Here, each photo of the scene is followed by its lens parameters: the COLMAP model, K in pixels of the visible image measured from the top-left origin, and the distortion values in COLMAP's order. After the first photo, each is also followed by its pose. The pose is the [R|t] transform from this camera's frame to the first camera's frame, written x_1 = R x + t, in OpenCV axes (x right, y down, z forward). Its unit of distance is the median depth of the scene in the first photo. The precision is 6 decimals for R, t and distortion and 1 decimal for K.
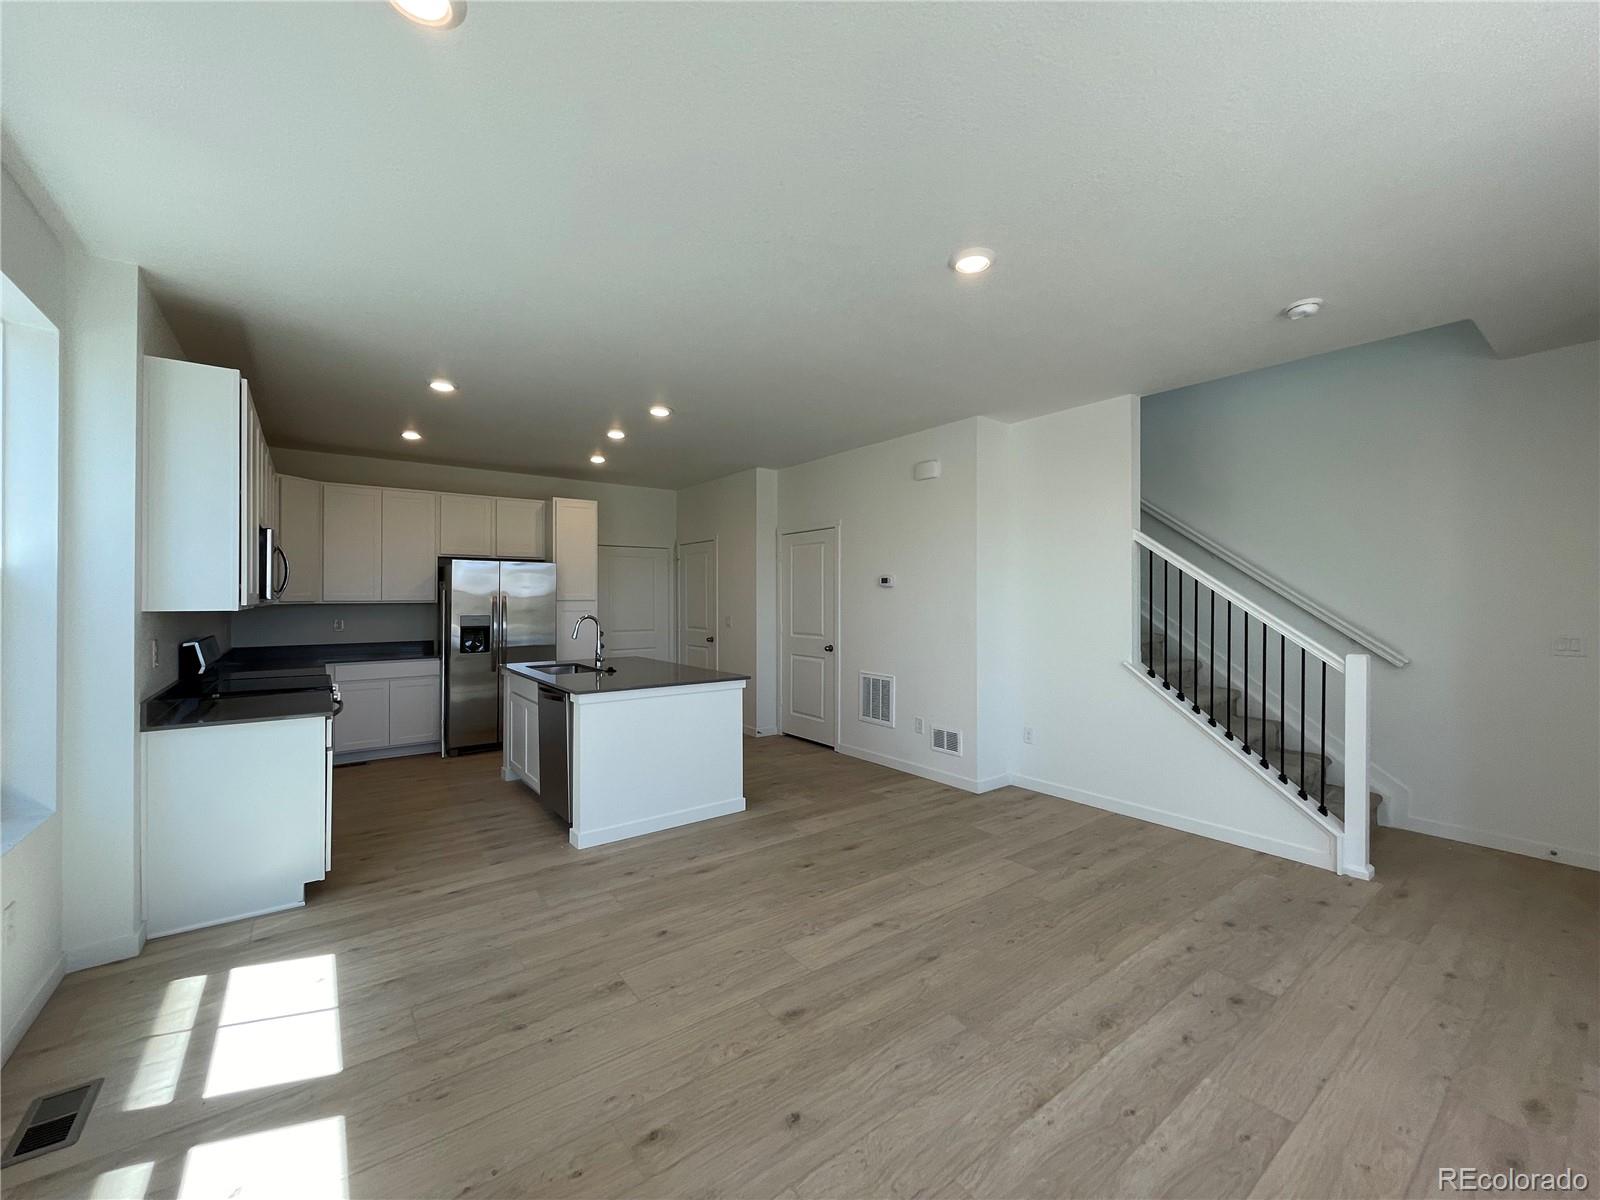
lens RADIAL K [[645.2, 0, 798.4], [0, 645.2, 593.6], [0, 0, 1]] dist [0.000478, -0.000027]
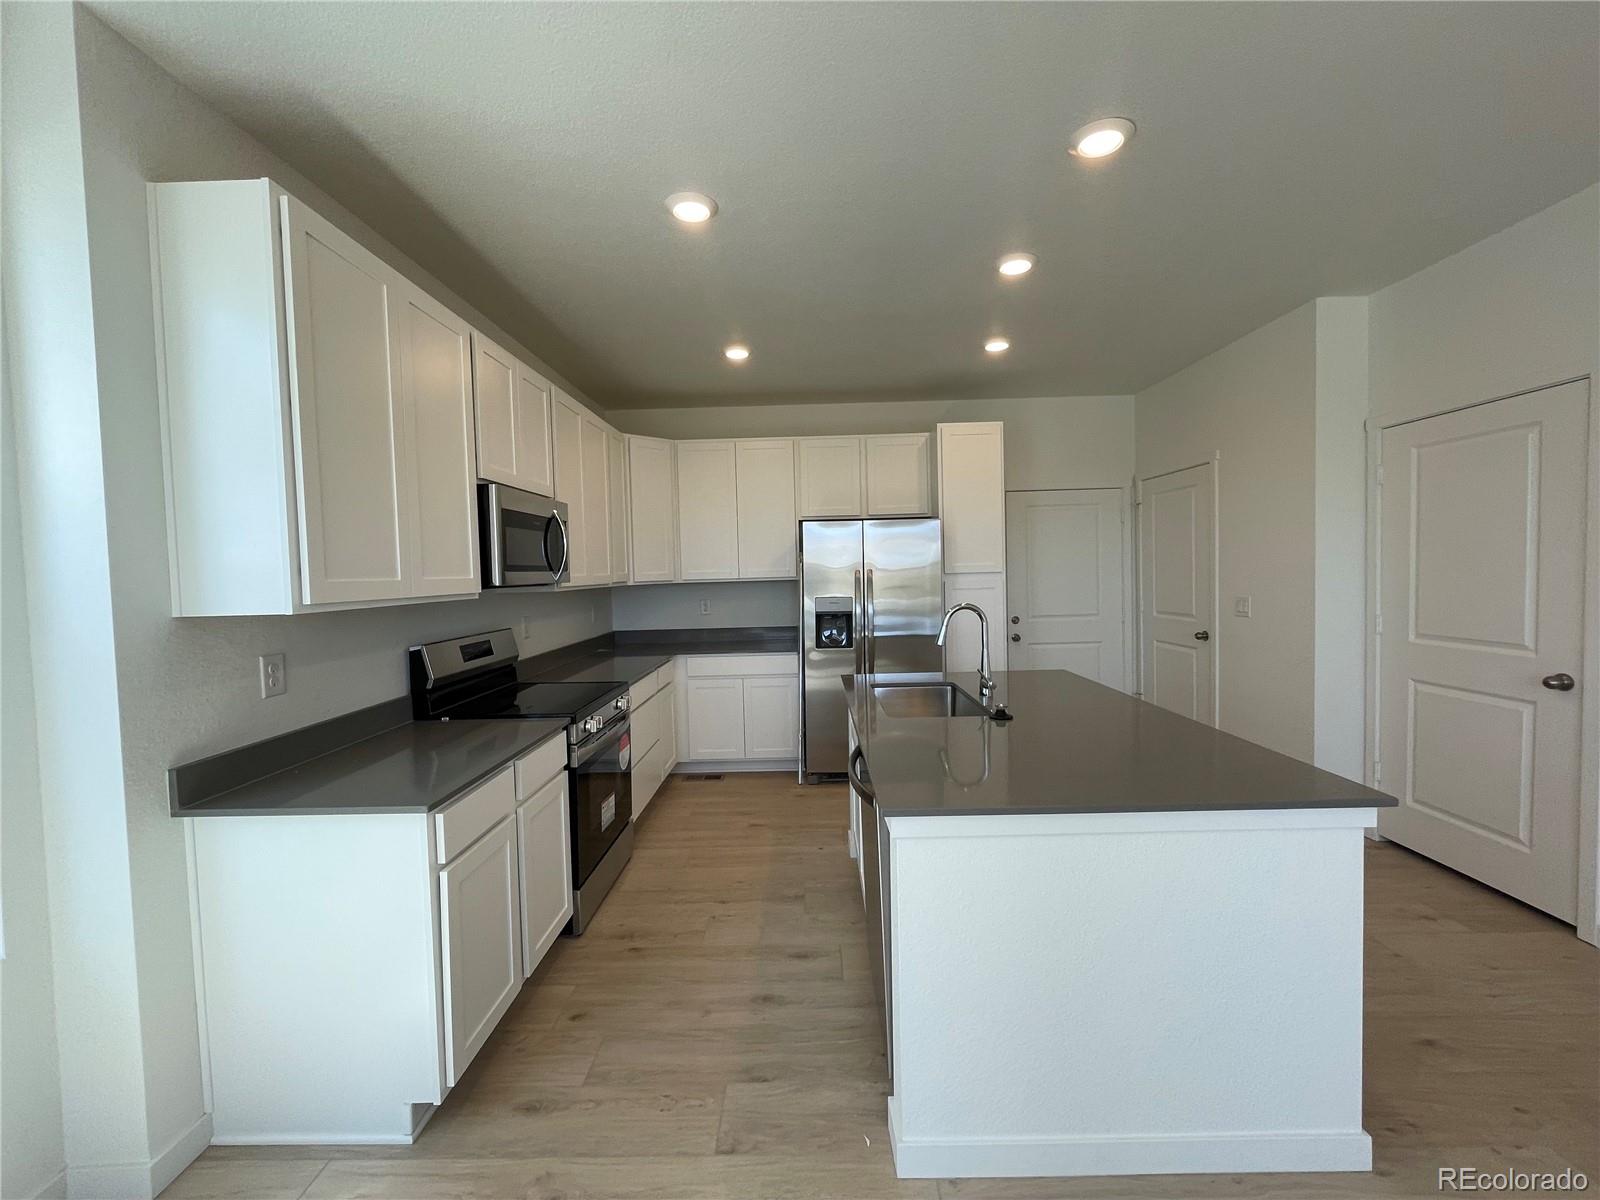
lens RADIAL K [[645.2, 0, 798.4], [0, 645.2, 593.6], [0, 0, 1]] dist [0.000478, -0.000027]
pose [[0.789548, 0.003186, -0.613681, -0.086004], [0.028360, 0.998729, 0.041673, -0.001327], [0.613034, -0.050307, 0.788454, 0.411375]]
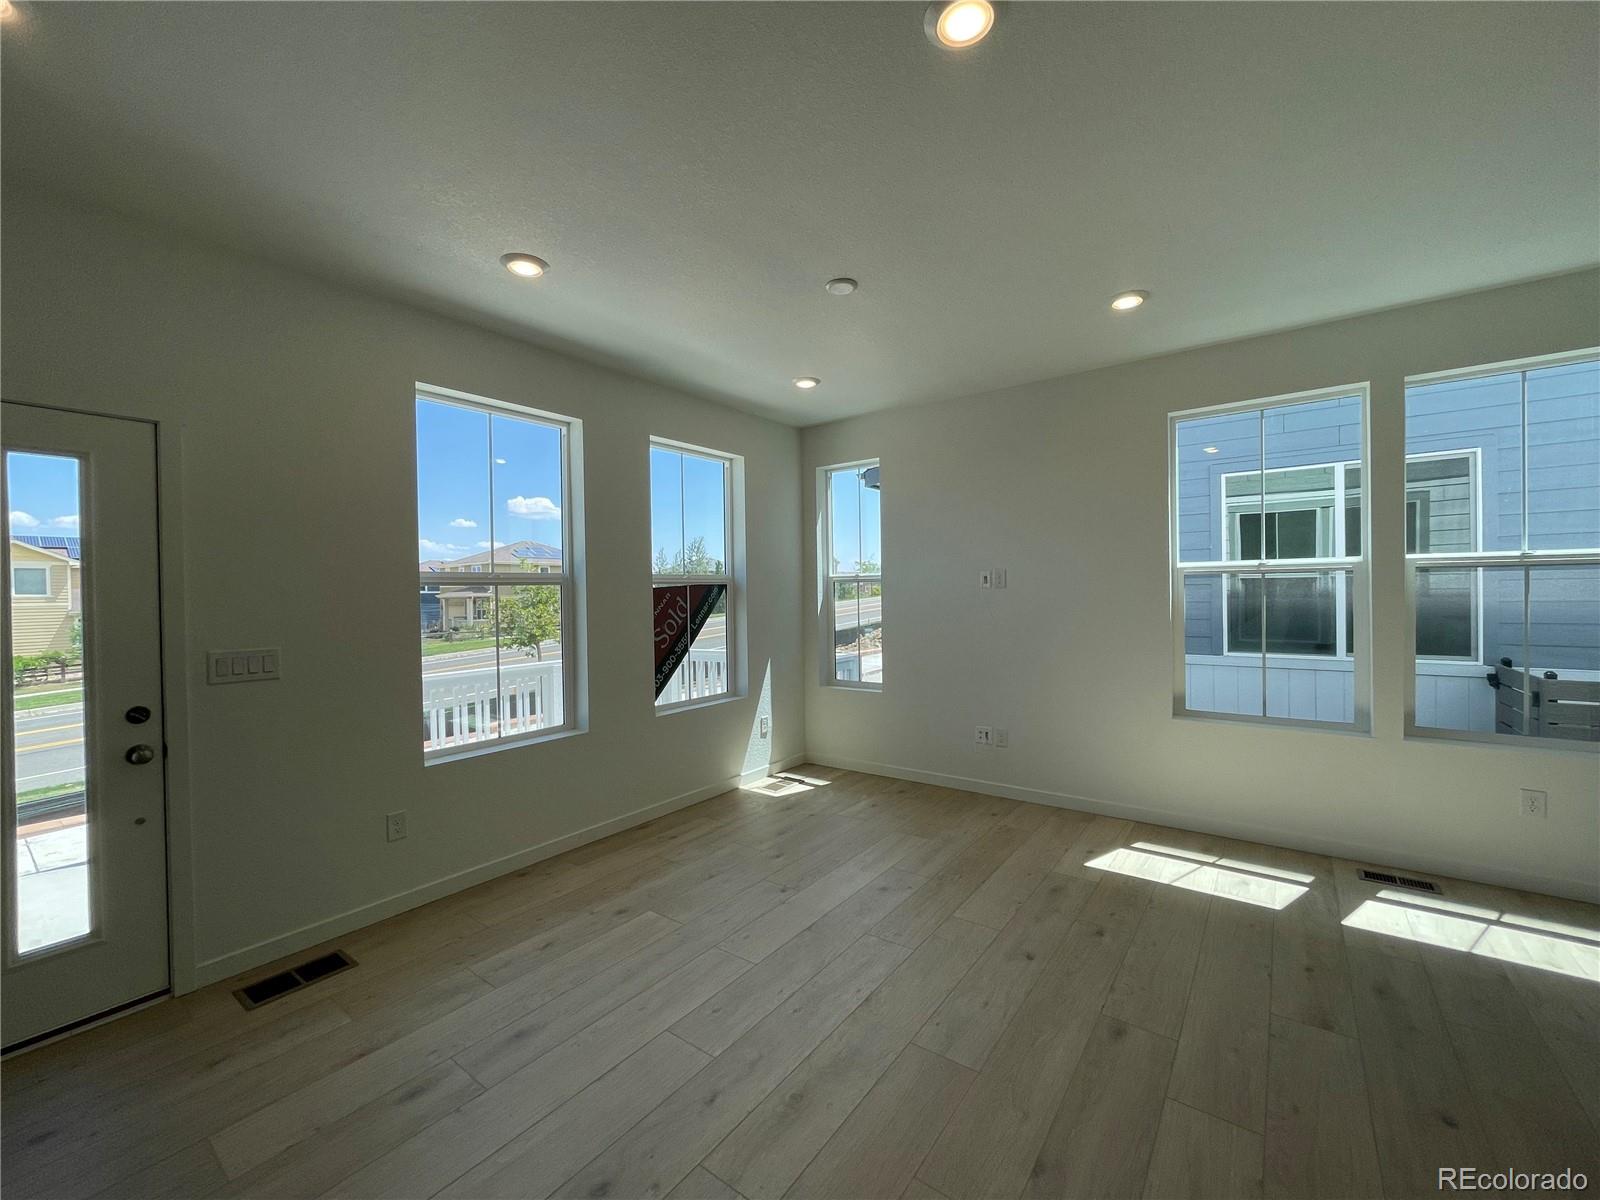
lens RADIAL K [[645.2, 0, 798.4], [0, 645.2, 593.6], [0, 0, 1]] dist [0.000478, -0.000027]
pose [[-0.960754, 0.016679, -0.276898, 0.259852], [0.017350, 0.999849, 0.000028, 0.005854], [0.276857, -0.004777, -0.960899, 0.676068]]
